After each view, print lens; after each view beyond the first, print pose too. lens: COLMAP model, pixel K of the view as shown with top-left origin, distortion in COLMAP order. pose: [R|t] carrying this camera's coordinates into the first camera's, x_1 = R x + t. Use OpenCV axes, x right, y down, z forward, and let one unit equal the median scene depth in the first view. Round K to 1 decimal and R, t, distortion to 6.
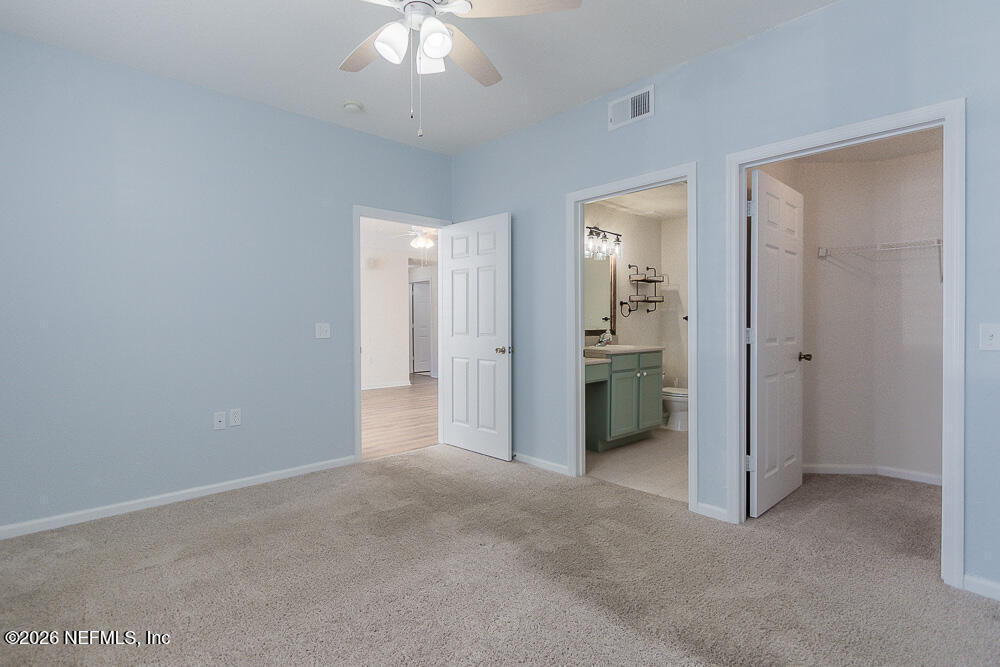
lens RADIAL K [[496.7, 0, 500.0], [0, 496.7, 333.5], [0, 0, 1]] dist [0.001265, 0.000505]
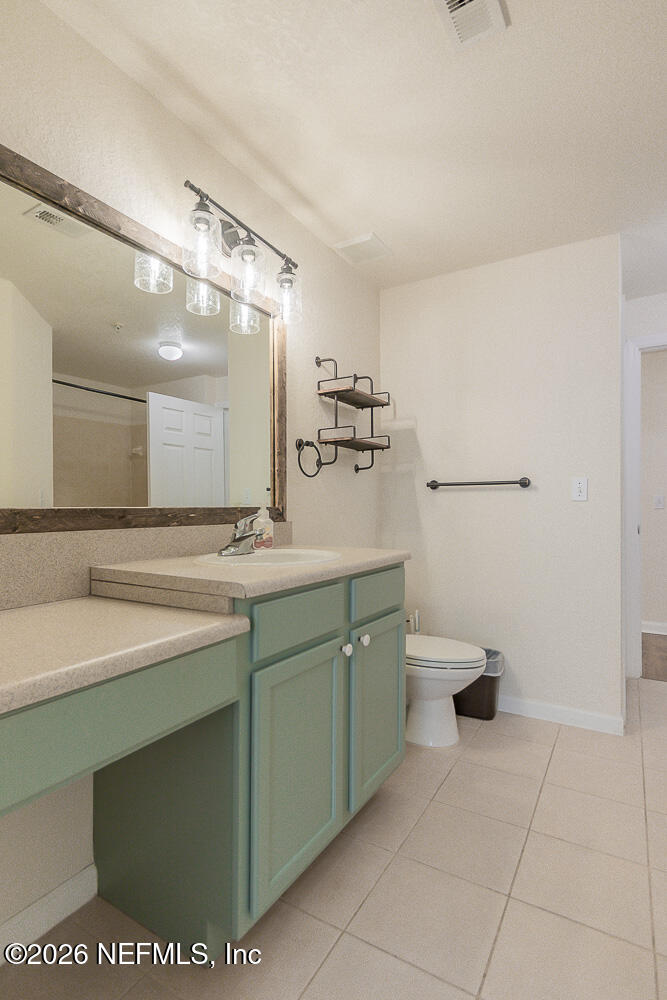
lens RADIAL K [[542.0, 0, 333.5], [0, 542.0, 500.0], [0, 0, 1]] dist [0.006012, 0.000801]
pose [[0.959673, 0.004499, 0.281083, 0.150481], [0.005449, 0.999386, -0.034602, 0.001134], [-0.281066, 0.034738, 0.959059, 0.581628]]
